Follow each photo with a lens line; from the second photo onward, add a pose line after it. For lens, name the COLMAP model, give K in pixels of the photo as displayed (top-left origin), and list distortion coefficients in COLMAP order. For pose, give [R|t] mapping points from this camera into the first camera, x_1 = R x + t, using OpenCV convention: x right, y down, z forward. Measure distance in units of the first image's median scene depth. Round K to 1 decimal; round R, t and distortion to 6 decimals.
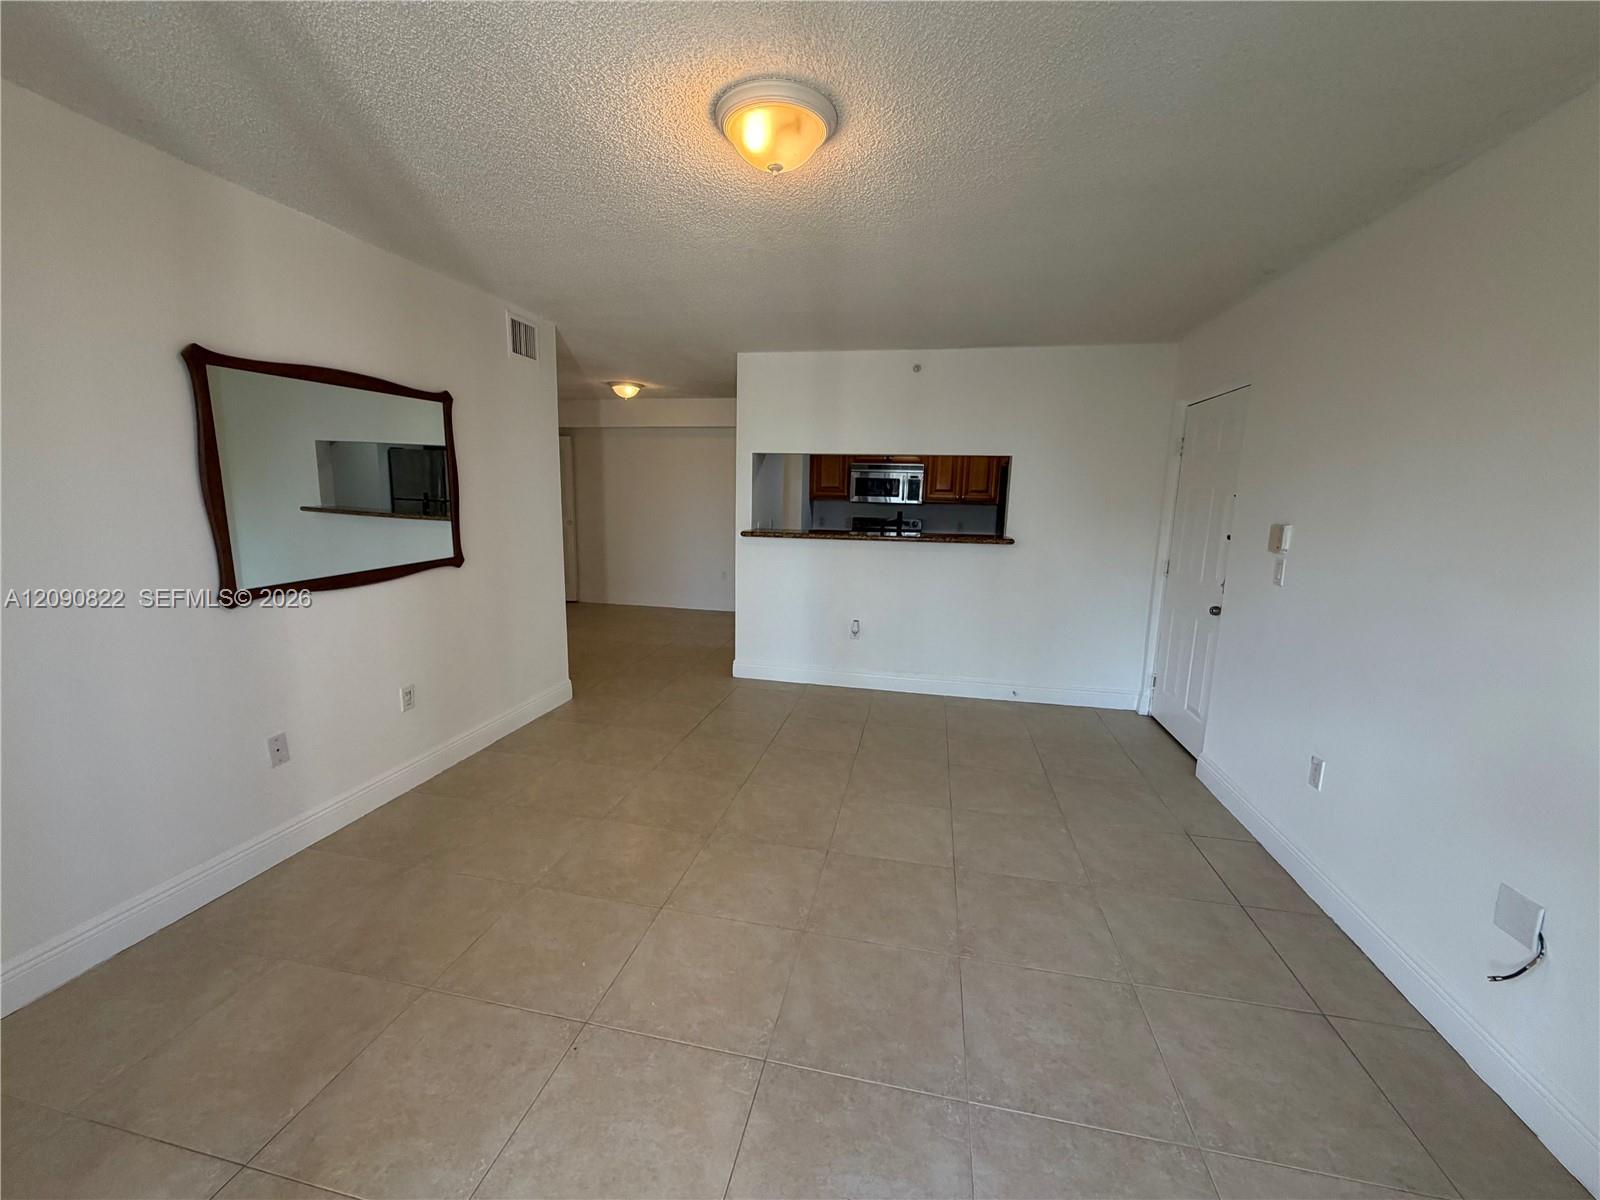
lens RADIAL K [[637.6, 0, 798.1], [0, 637.6, 601.8], [0, 0, 1]] dist [-0.003375, -0.000084]
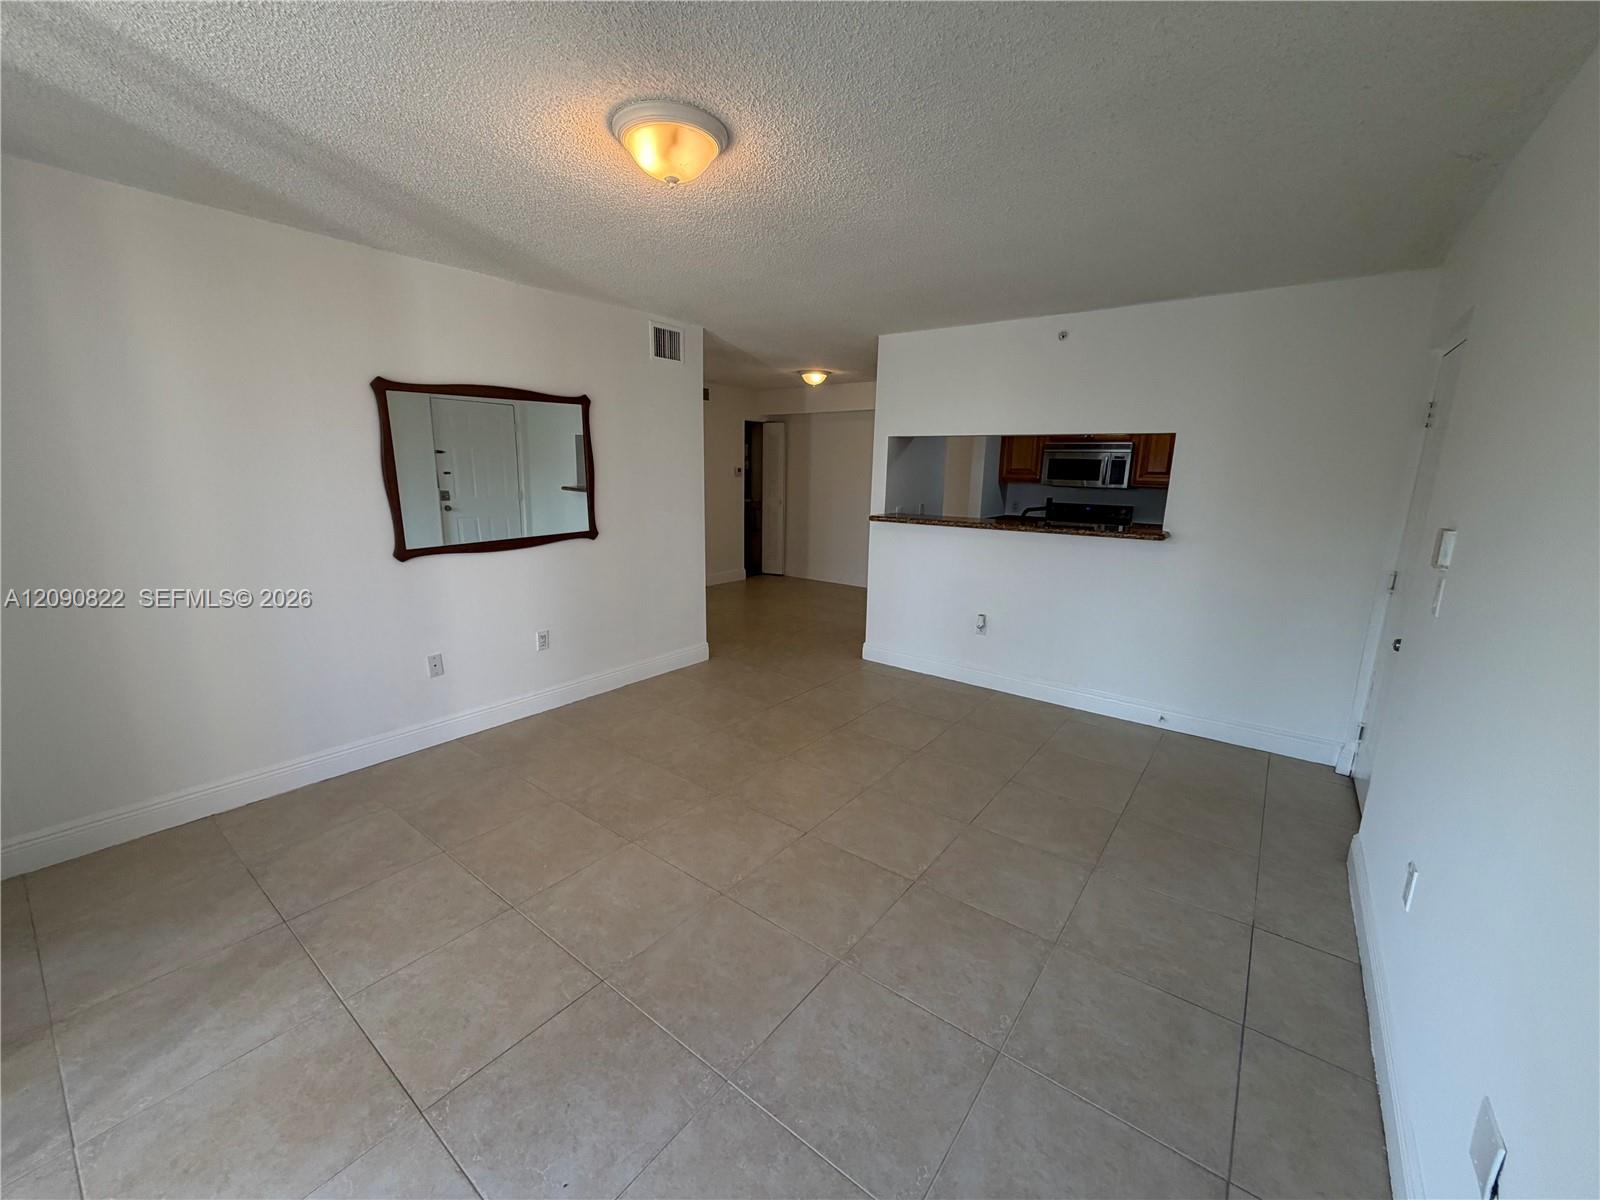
lens RADIAL K [[637.6, 0, 798.1], [0, 637.6, 601.8], [0, 0, 1]] dist [-0.003375, -0.000084]
pose [[0.901665, 0.084919, -0.424016, 0.282865], [-0.071529, 0.996310, 0.047428, -0.016908], [0.426479, -0.012435, 0.904412, 0.047613]]
